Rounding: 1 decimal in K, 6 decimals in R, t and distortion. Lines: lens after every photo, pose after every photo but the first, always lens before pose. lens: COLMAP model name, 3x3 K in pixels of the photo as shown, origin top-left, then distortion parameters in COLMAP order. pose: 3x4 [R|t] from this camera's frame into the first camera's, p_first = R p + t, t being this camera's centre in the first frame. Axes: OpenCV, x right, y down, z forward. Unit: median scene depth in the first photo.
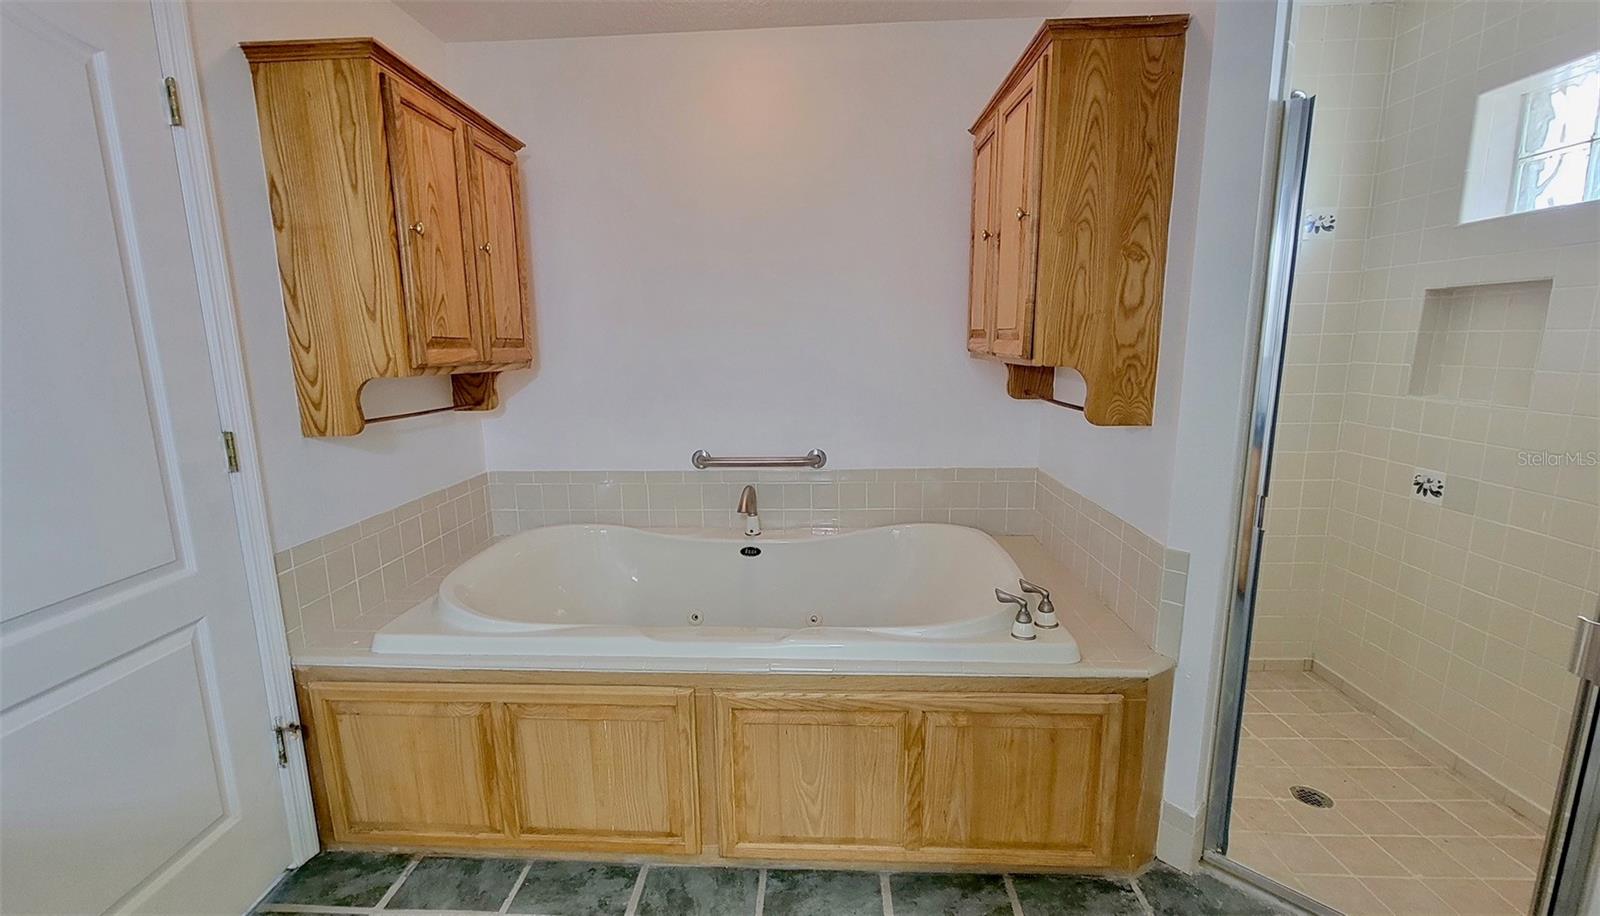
lens RADIAL K [[671.8, 0, 798.7], [0, 671.8, 456.1], [0, 0, 1]] dist [-0.008595, -0.000558]
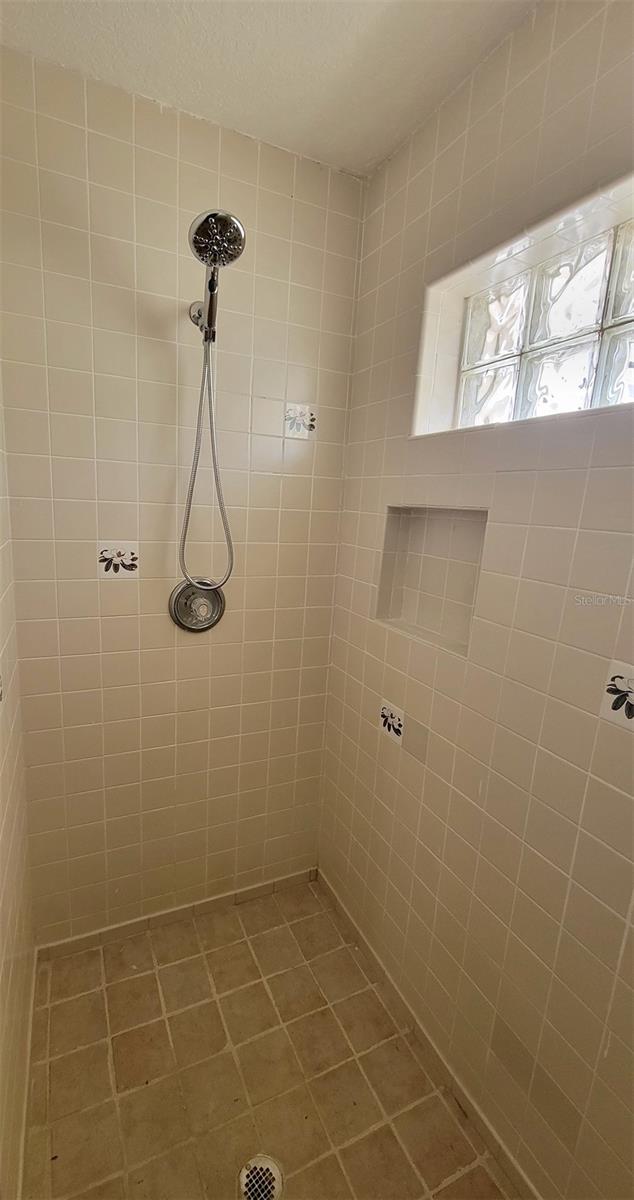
lens RADIAL K [[490.0, 0, 311.4], [0, 490.0, 603.3], [0, 0, 1]] dist [-0.002553, -0.000099]
pose [[0.878273, -0.028746, 0.477295, 0.571538], [0.014863, 0.999350, 0.032837, -0.152726], [-0.477928, -0.021746, 0.878130, 0.499042]]
